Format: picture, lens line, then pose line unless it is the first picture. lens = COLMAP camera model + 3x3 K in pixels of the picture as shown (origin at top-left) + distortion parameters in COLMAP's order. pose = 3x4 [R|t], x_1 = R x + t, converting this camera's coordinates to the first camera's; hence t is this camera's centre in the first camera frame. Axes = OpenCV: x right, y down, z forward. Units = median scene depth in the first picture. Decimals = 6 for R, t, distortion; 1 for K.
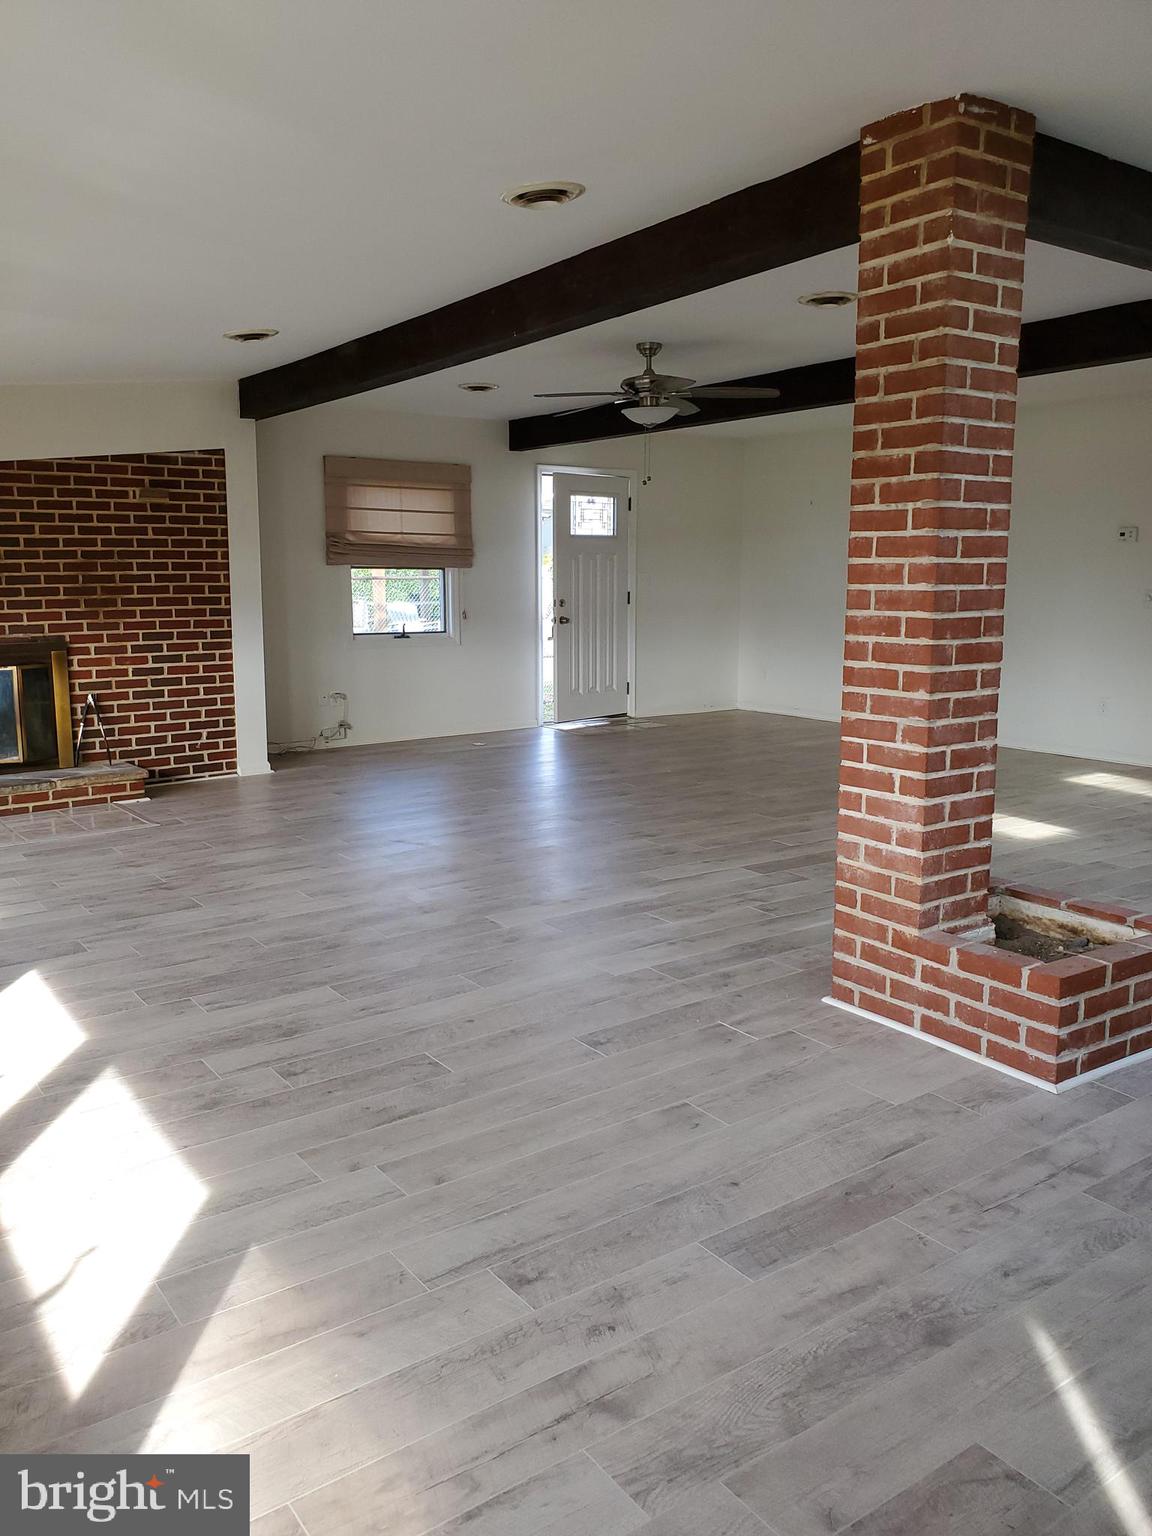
lens RADIAL K [[1194.0, 0, 581.8], [0, 1194.0, 757.7], [0, 0, 1]] dist [0.003760, -0.002973]
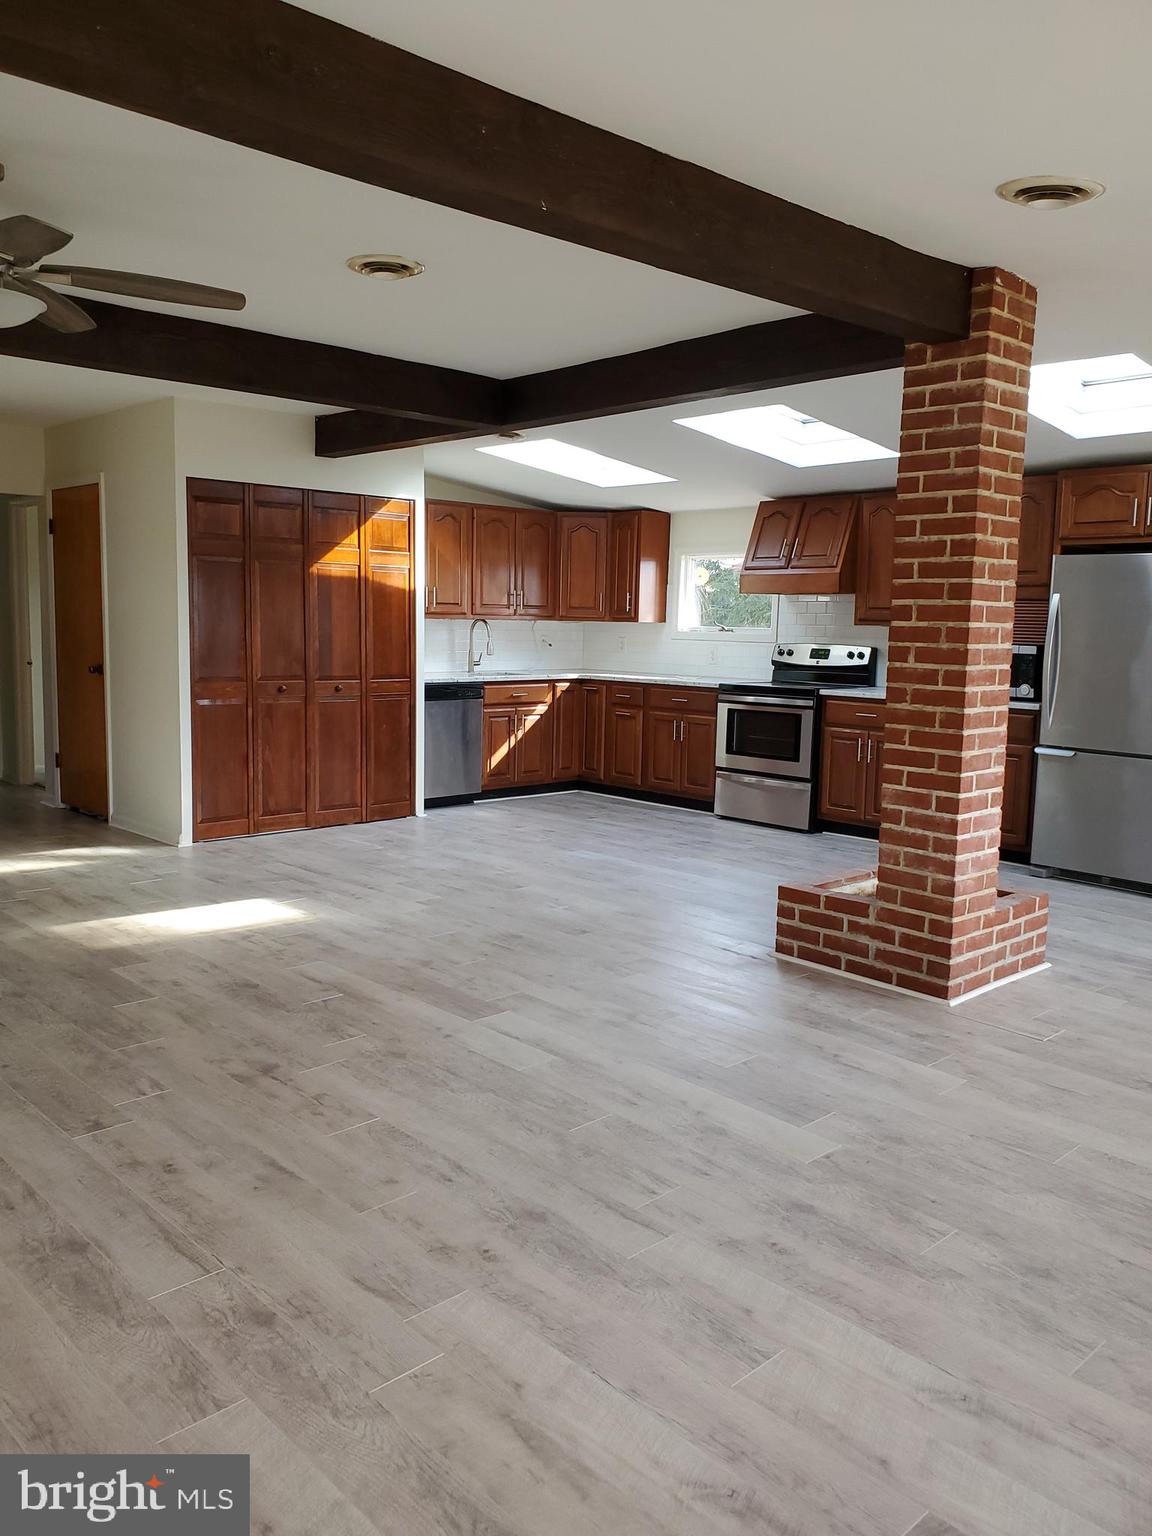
lens RADIAL K [[1194.0, 0, 581.8], [0, 1194.0, 757.7], [0, 0, 1]] dist [0.003760, -0.002973]
pose [[-0.145512, -0.120231, 0.982024, -0.767349], [0.131121, 0.981489, 0.139595, -0.215633], [-0.980629, 0.149077, -0.127054, 1.329459]]
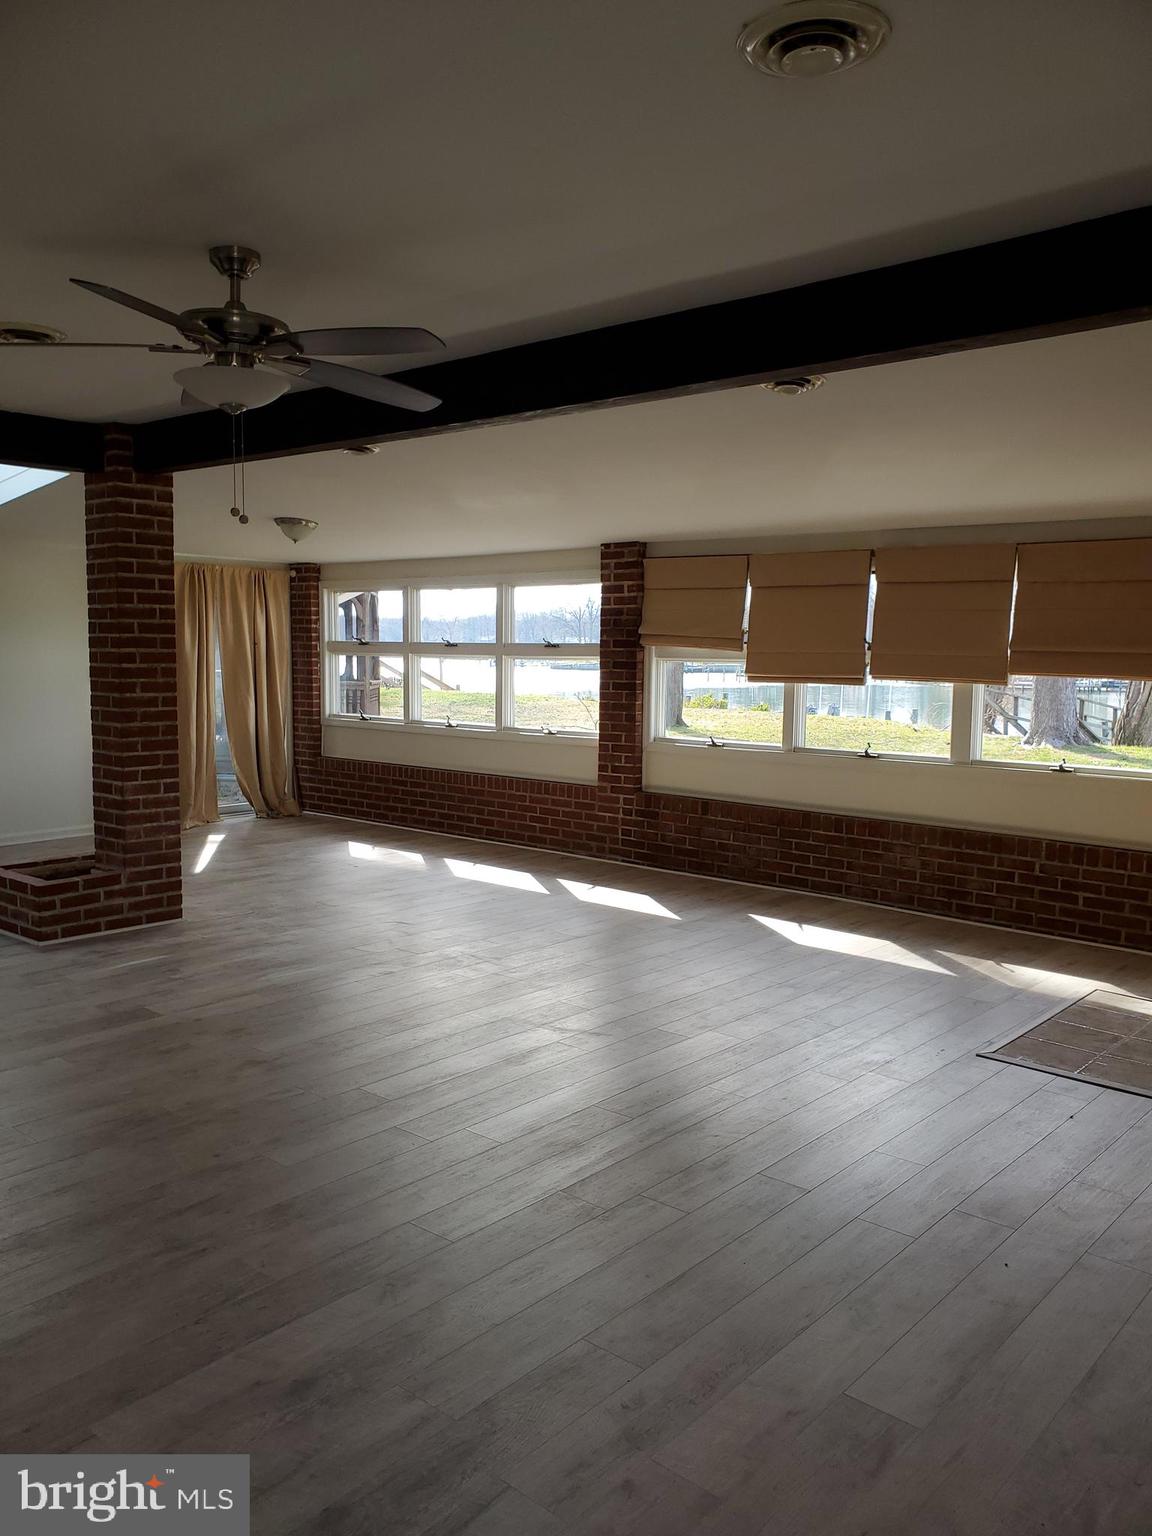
lens RADIAL K [[1194.0, 0, 581.8], [0, 1194.0, 757.7], [0, 0, 1]] dist [0.003760, -0.002973]
pose [[-0.969947, 0.007464, -0.243202, 0.073753], [-0.052989, 0.969060, 0.241072, -0.425040], [0.237476, 0.246714, -0.939541, 2.459974]]
